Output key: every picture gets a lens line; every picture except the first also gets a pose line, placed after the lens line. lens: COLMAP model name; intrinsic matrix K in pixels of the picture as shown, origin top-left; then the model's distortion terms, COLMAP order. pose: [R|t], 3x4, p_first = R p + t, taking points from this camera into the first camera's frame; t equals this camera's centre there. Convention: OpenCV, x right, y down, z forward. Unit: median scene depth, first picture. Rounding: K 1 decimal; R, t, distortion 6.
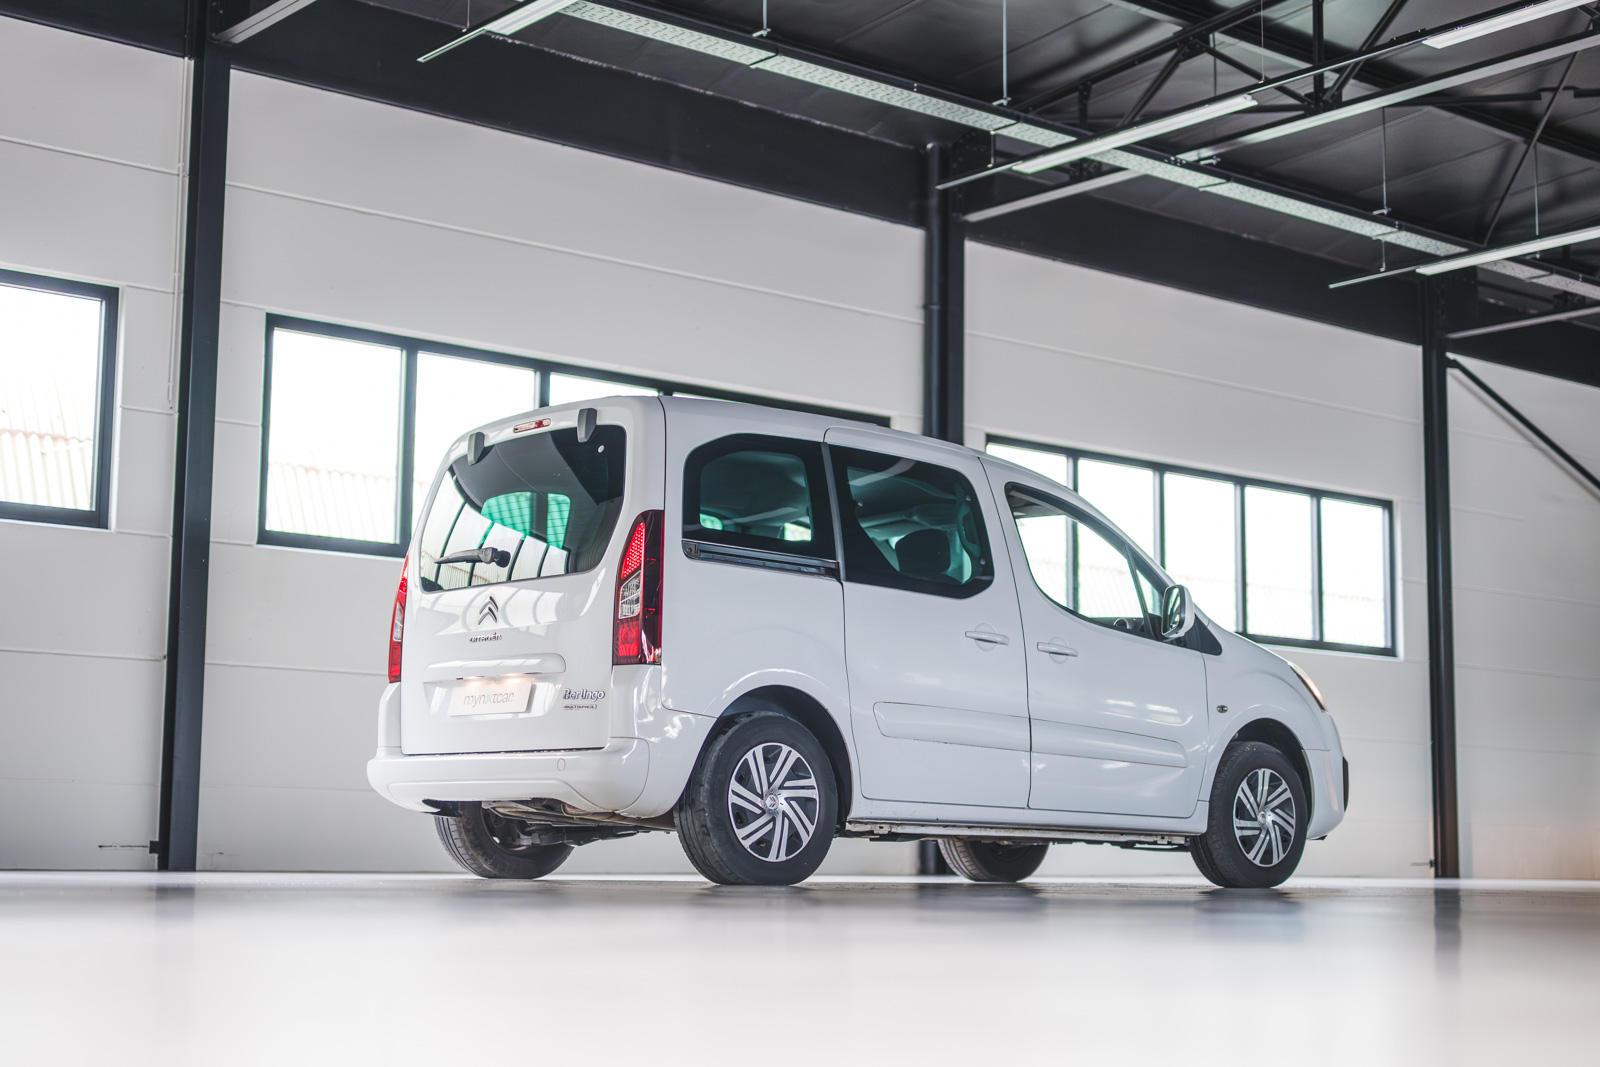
lens RADIAL K [[2315.0, 0, 808.6], [0, 2315.0, 536.6], [0, 0, 1]] dist [0.028196, 0.000000]
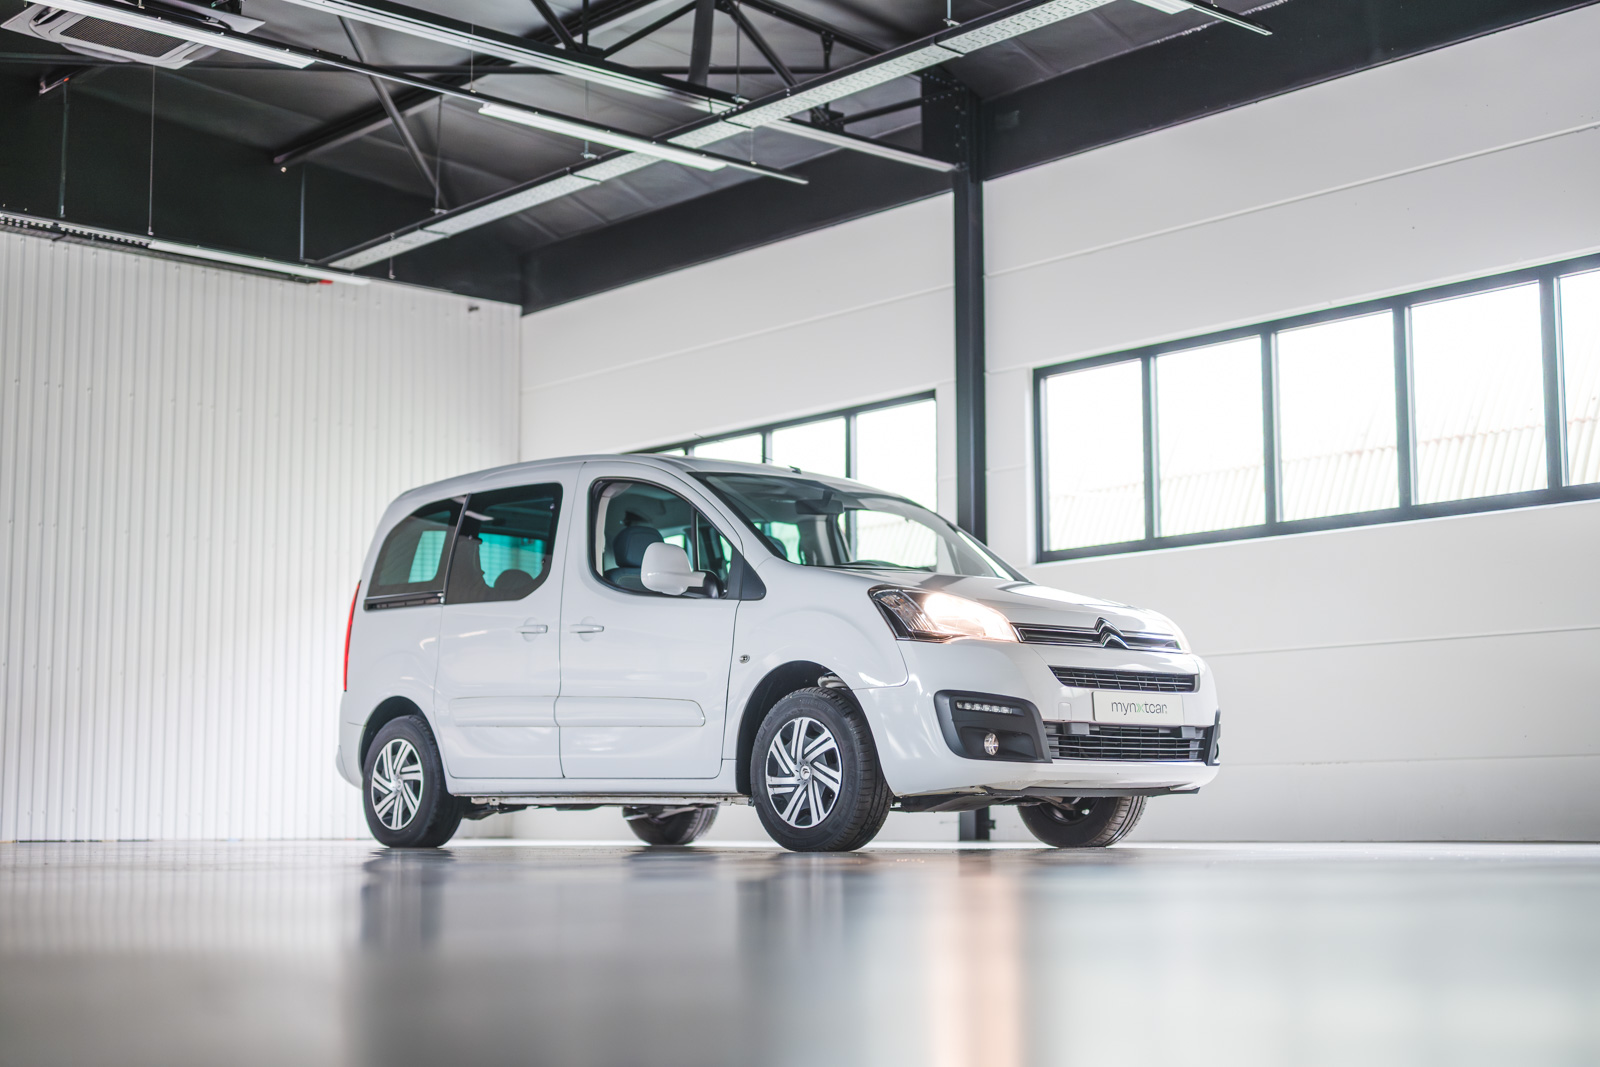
lens RADIAL K [[2315.0, 0, 812.1], [0, 2315.0, 529.9], [0, 0, 1]] dist [0.028196, 0.000000]
pose [[0.038082, -0.139080, -0.989549, 1.167076], [0.139796, 0.981270, -0.132536, 0.158792], [0.989448, -0.133288, 0.056812, 1.035951]]
